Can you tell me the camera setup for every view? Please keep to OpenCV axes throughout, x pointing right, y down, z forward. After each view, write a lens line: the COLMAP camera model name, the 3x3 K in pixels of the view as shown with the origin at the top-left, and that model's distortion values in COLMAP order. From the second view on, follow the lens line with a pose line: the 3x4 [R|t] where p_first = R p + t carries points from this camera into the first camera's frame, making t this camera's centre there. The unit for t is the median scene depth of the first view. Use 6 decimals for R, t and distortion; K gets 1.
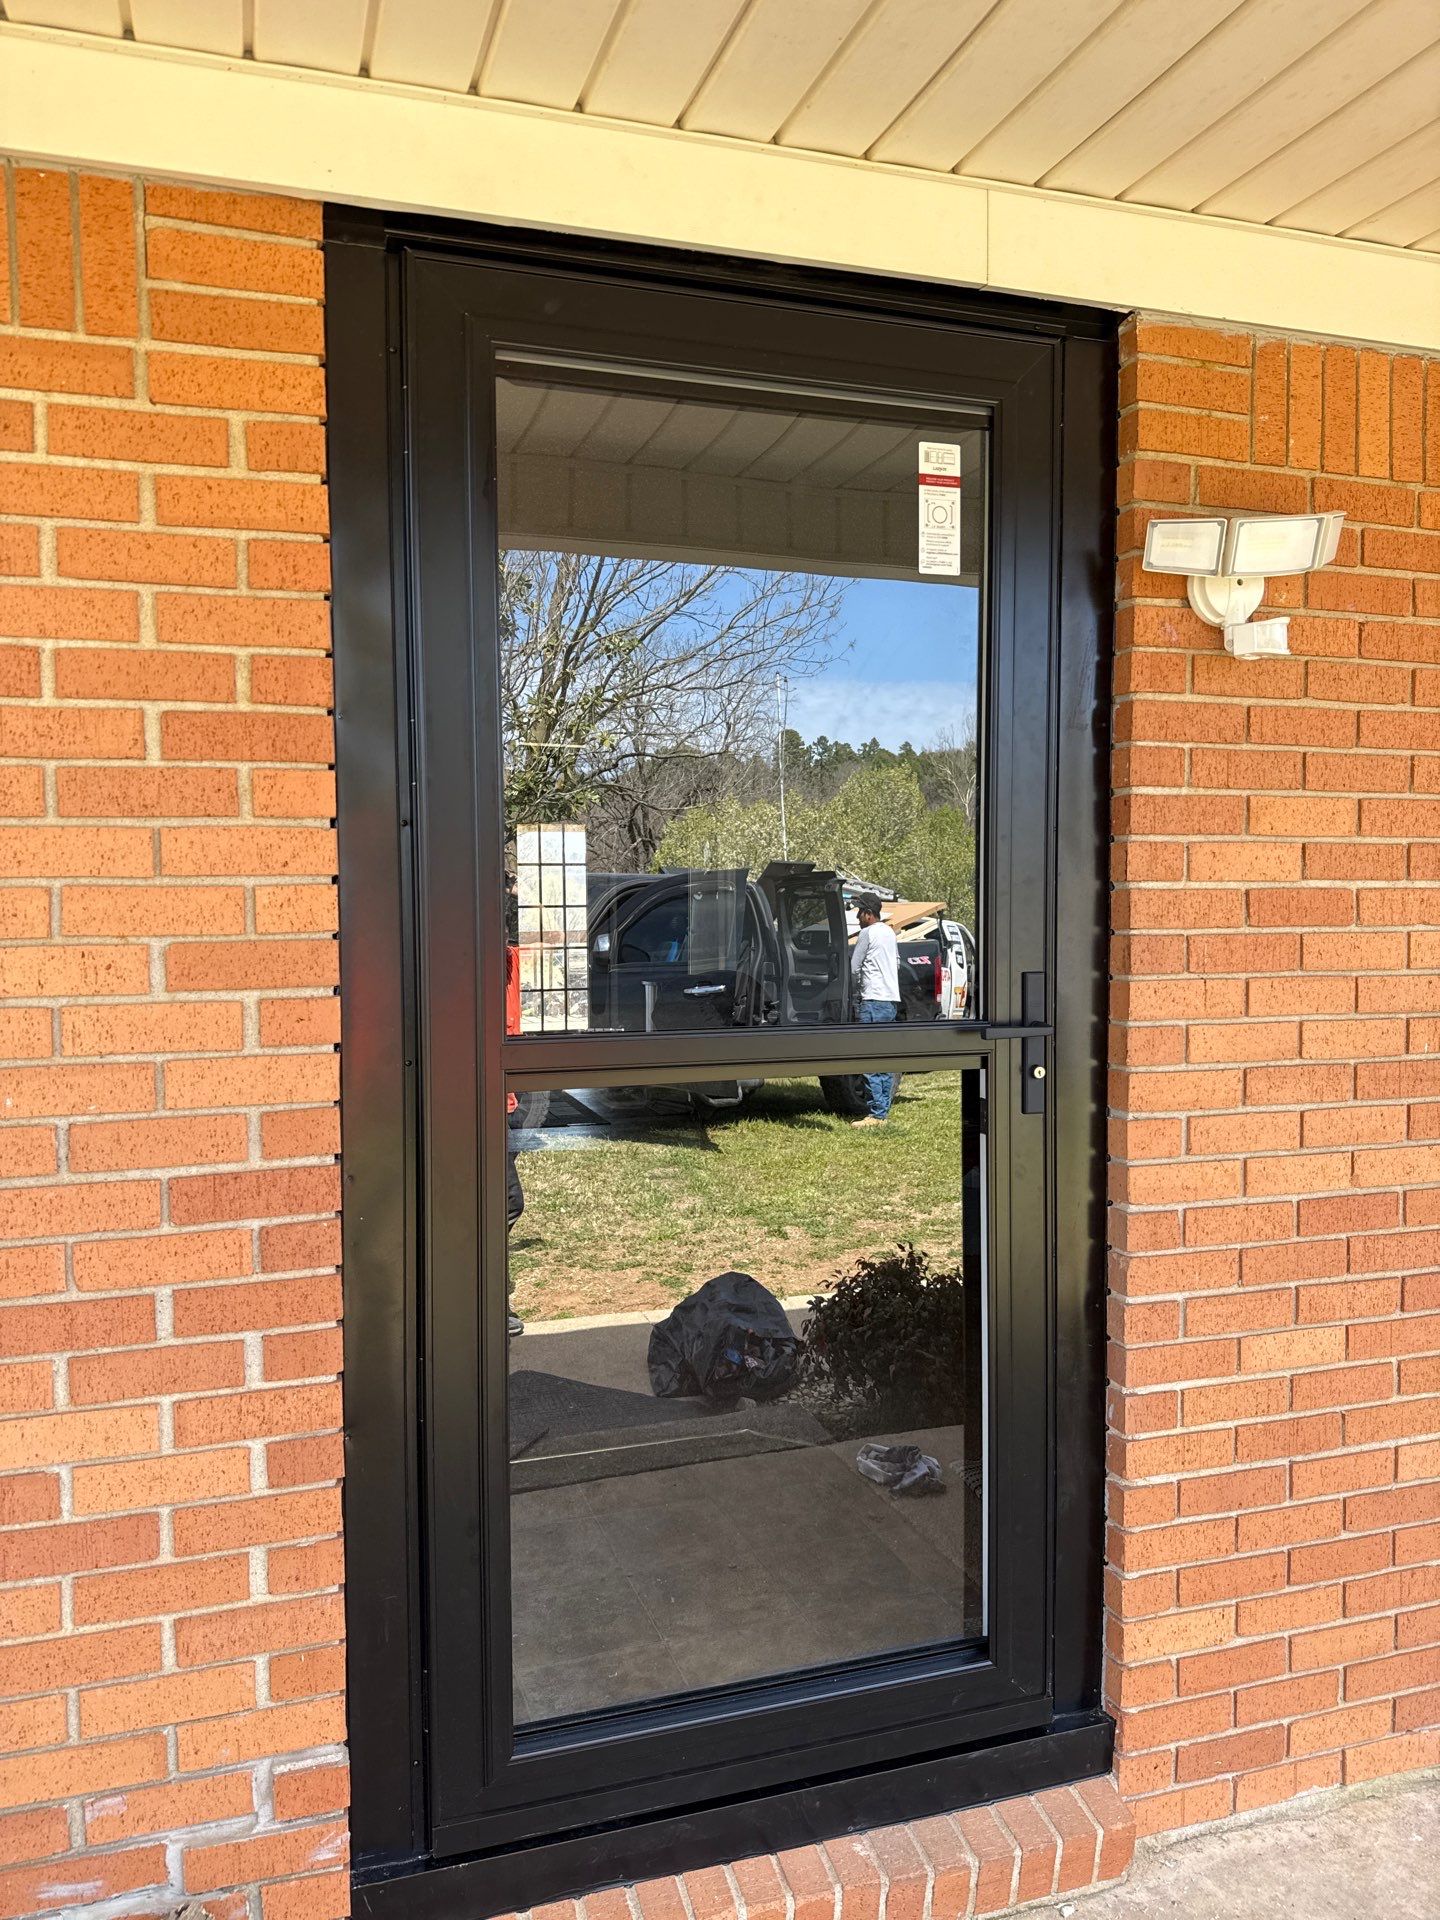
lens RADIAL K [[1393.1, 0, 731.4], [0, 1393.1, 974.0], [0, 0, 1]] dist [0.047938, -0.069674]
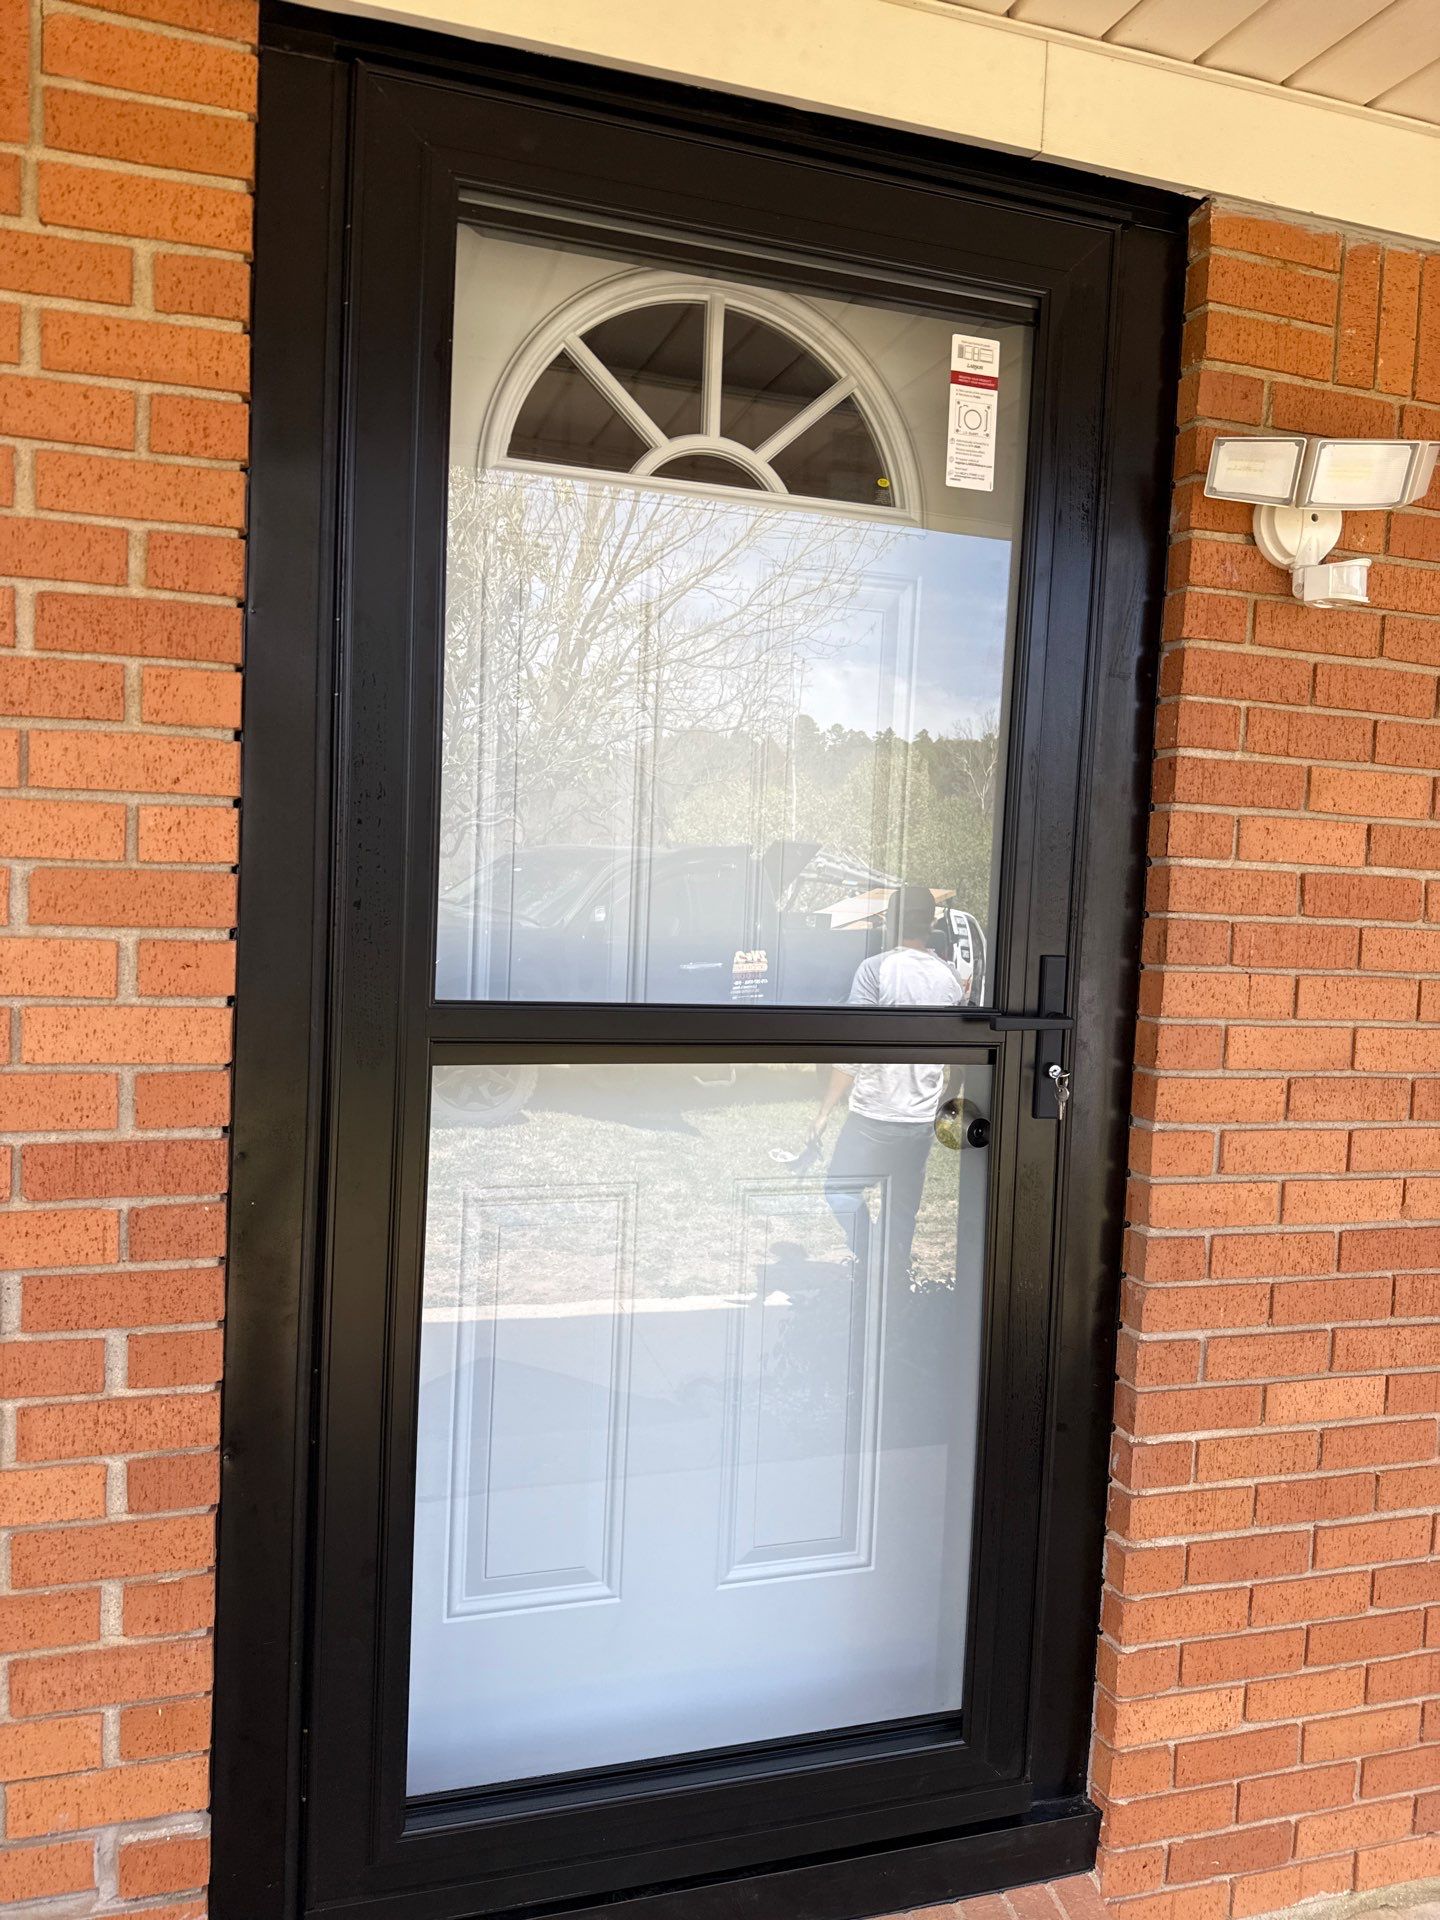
lens RADIAL K [[1383.7, 0, 720.0], [0, 1383.7, 960.0], [0, 0, 1]] dist [0.011978, -0.015529]
pose [[0.998696, 0.049868, -0.010957, 0.018738], [-0.049806, 0.998742, 0.005877, 0.006641], [0.011236, -0.005324, 0.999923, 0.137467]]
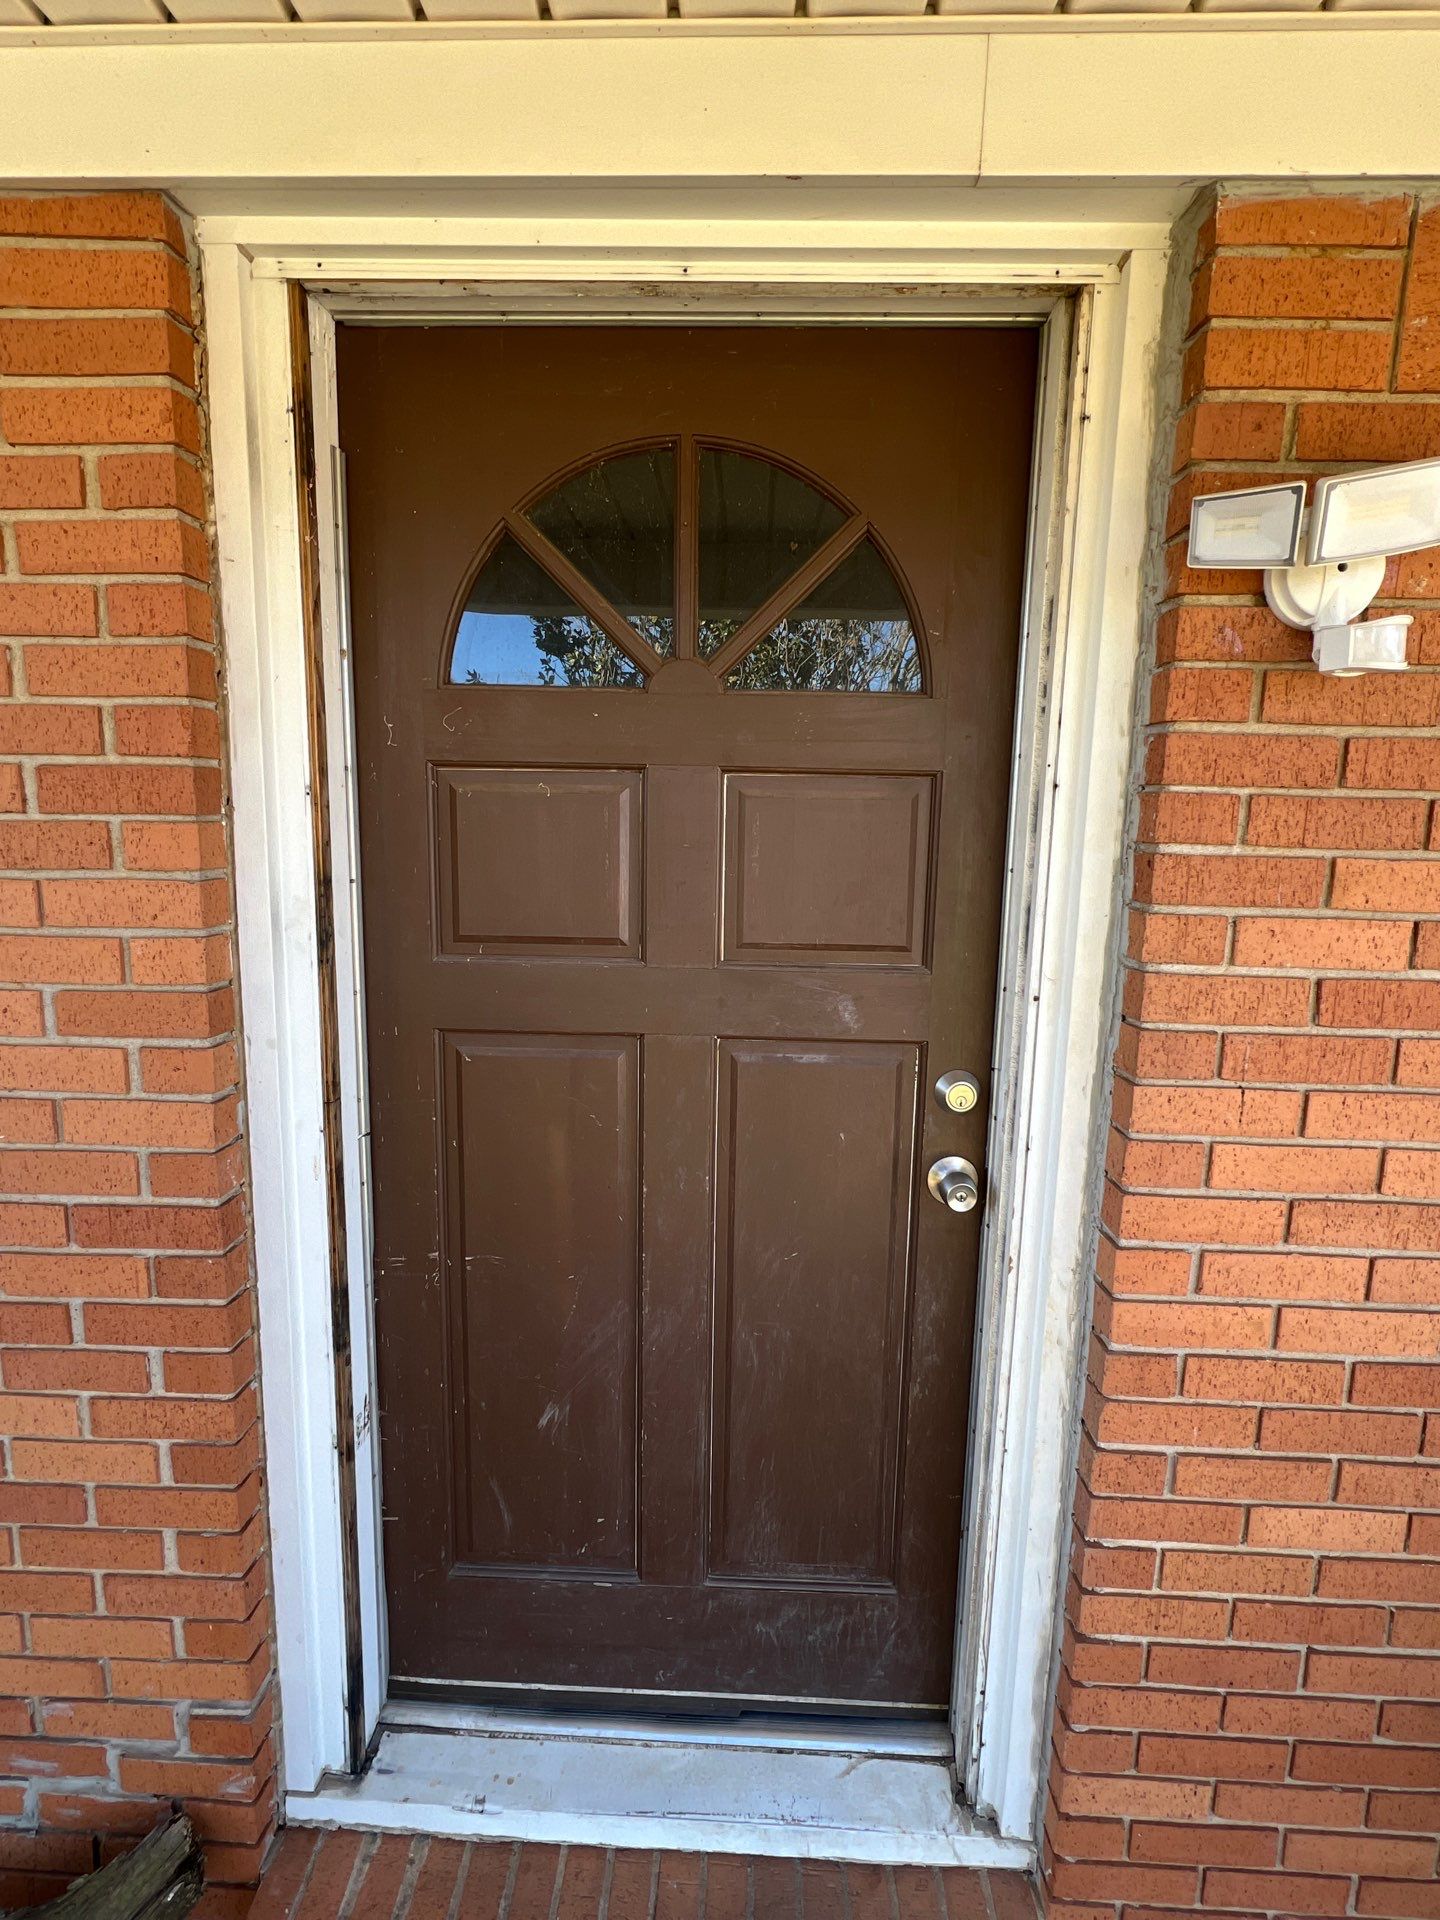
lens RADIAL K [[956.8, 0, 717.6], [0, 956.8, 968.9], [0, 0, 1]] dist [-0.002092, 0.002452]
pose [[0.939117, 0.082080, -0.333649, 0.239305], [-0.045827, 0.992293, 0.115124, -0.114818], [0.340527, -0.092825, 0.935642, 0.406658]]
